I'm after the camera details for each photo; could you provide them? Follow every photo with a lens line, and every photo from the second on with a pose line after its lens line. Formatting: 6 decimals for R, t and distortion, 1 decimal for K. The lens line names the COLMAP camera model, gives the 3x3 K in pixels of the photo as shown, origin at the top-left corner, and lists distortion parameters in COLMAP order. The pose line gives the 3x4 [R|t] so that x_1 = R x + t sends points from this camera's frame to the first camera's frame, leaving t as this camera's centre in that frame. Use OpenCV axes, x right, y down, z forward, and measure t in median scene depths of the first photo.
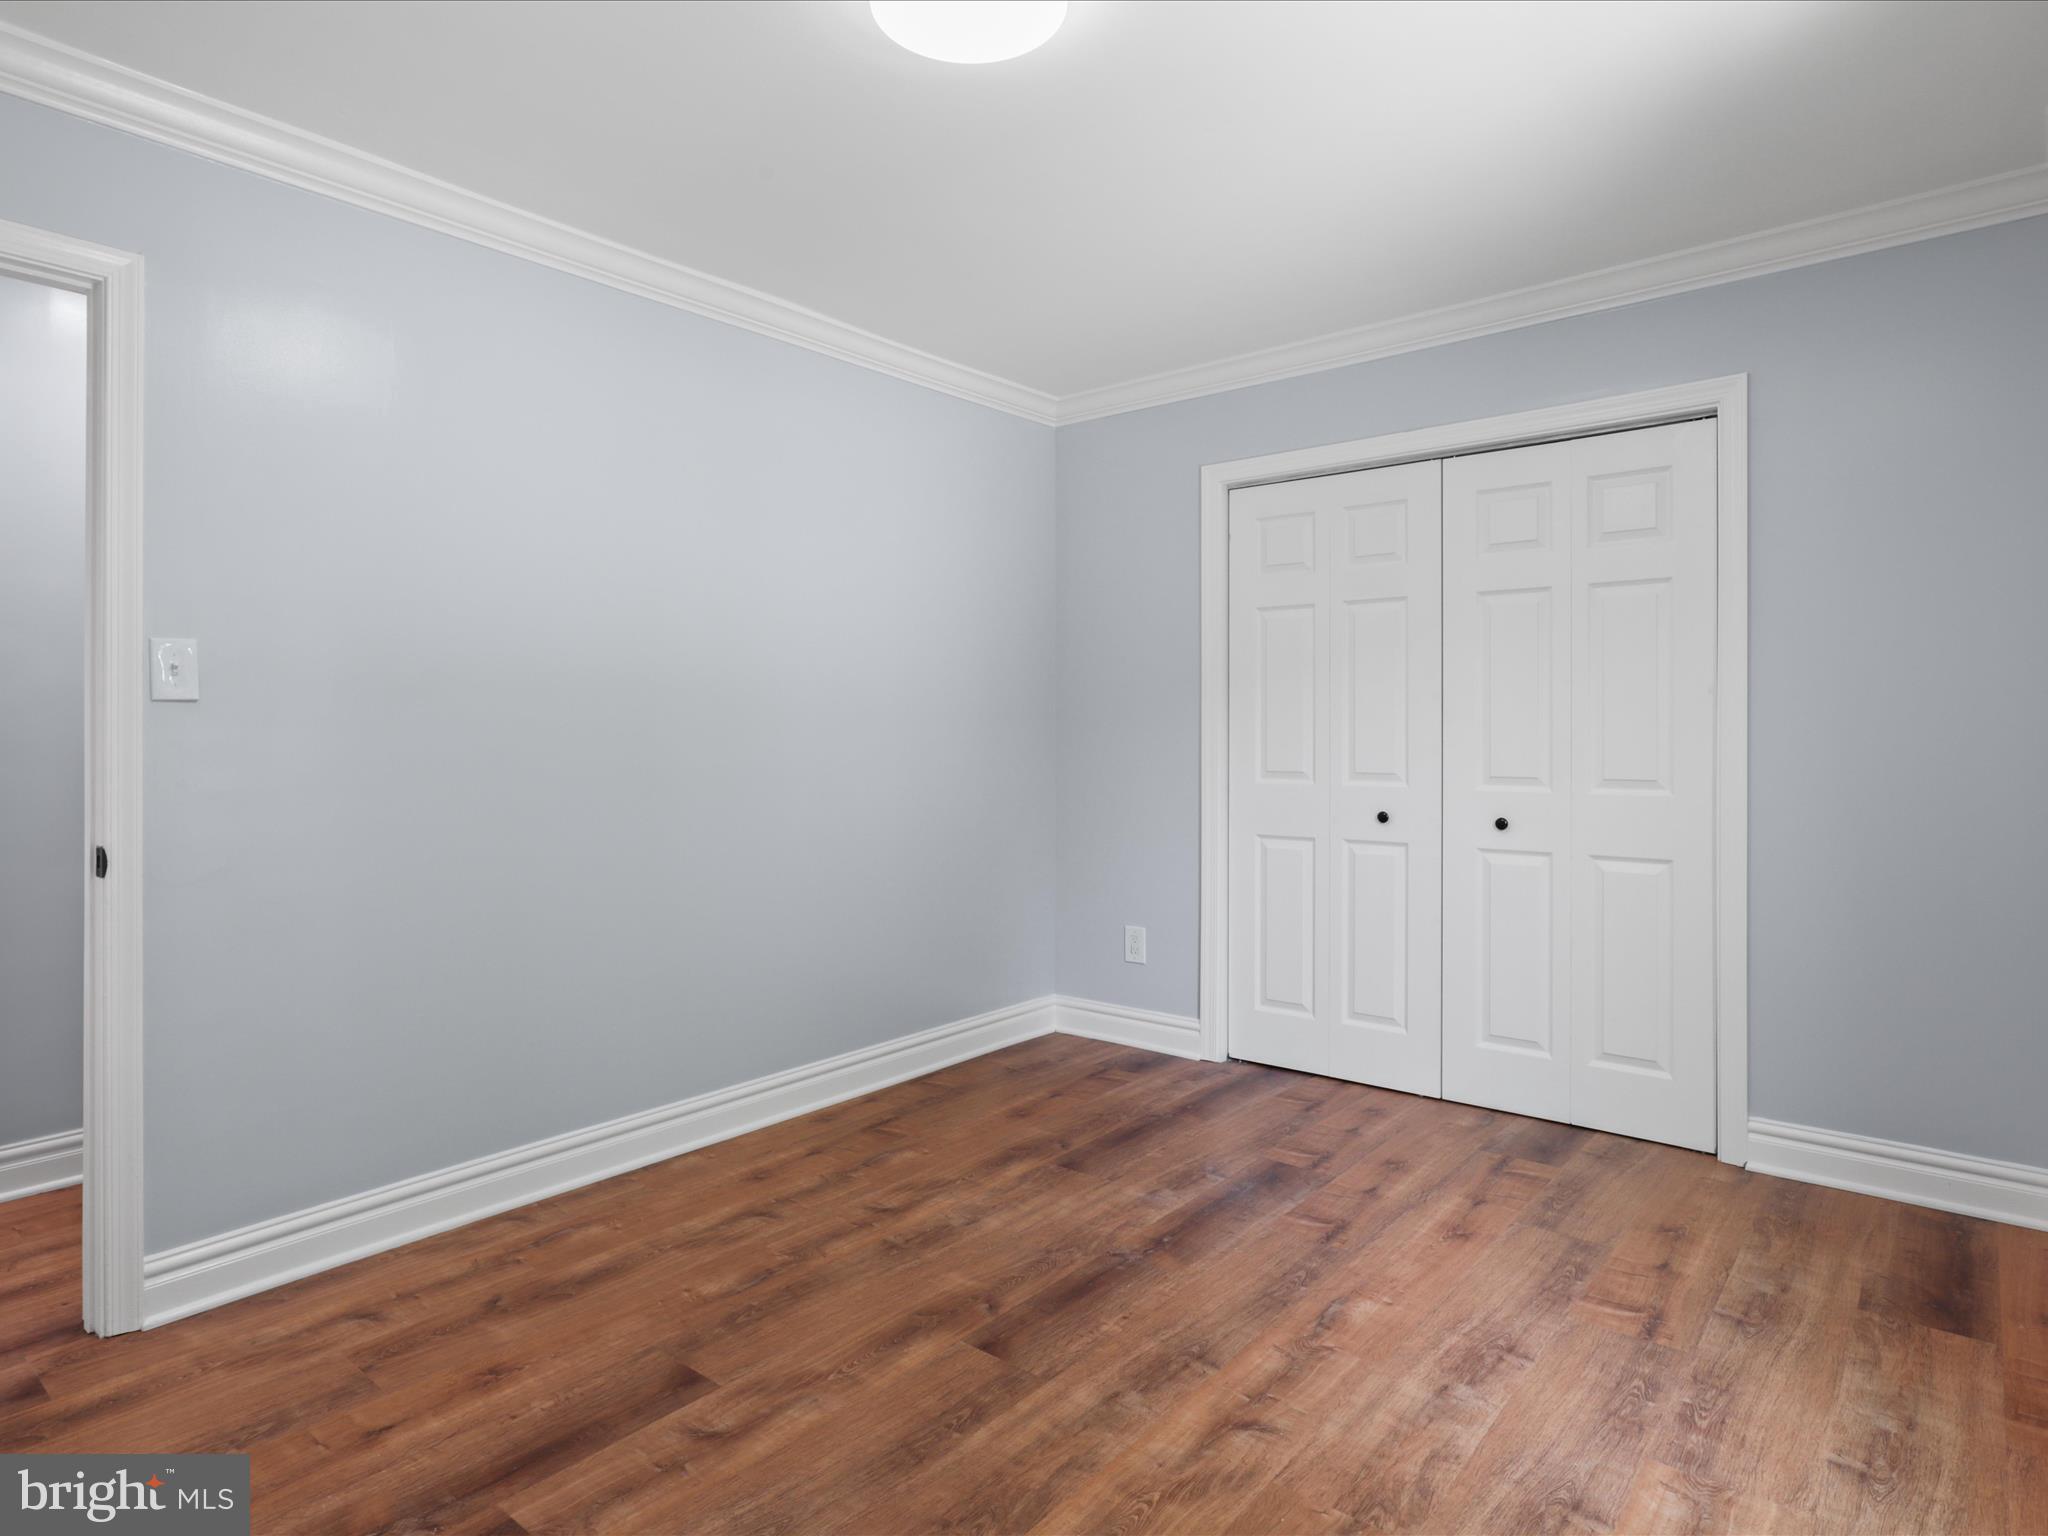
lens RADIAL K [[1158.4, 0, 1025.5], [0, 1158.4, 734.7], [0, 0, 1]] dist [-0.002718, 0.000913]
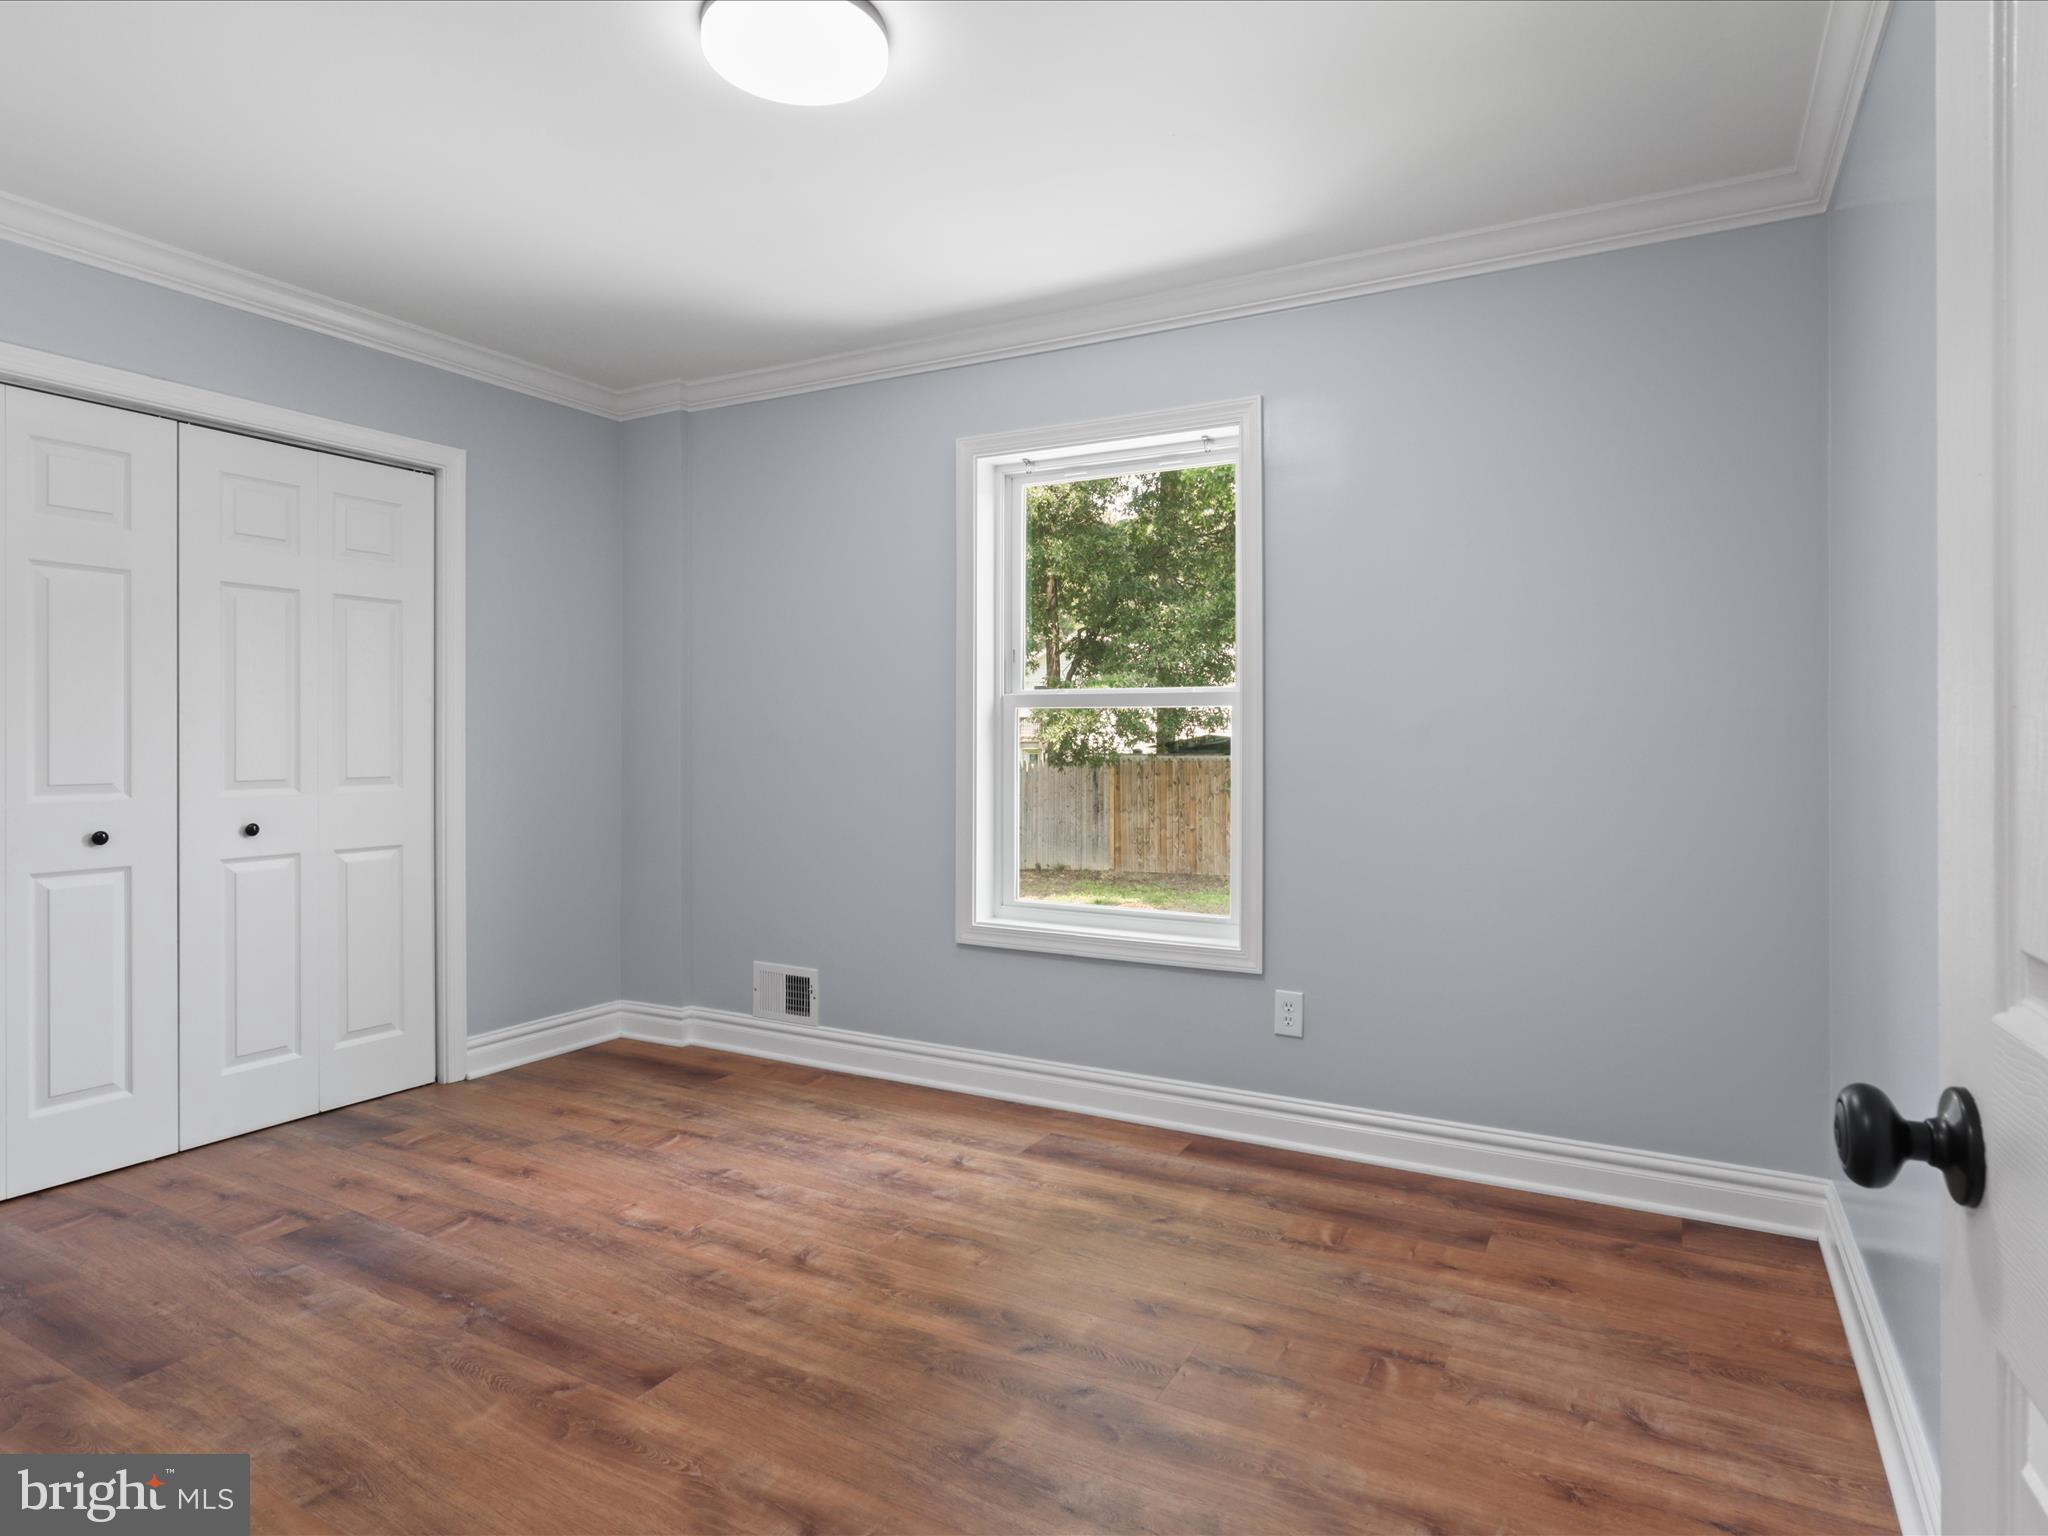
lens RADIAL K [[1151.4, 0, 1023.6], [0, 1151.4, 747.5], [0, 0, 1]] dist [-0.030486, 0.019346]
pose [[-0.176479, -0.003917, 0.984297, -0.833324], [0.003459, 0.999983, 0.004600, 0.009500], [-0.984298, 0.004216, -0.176462, 0.724151]]
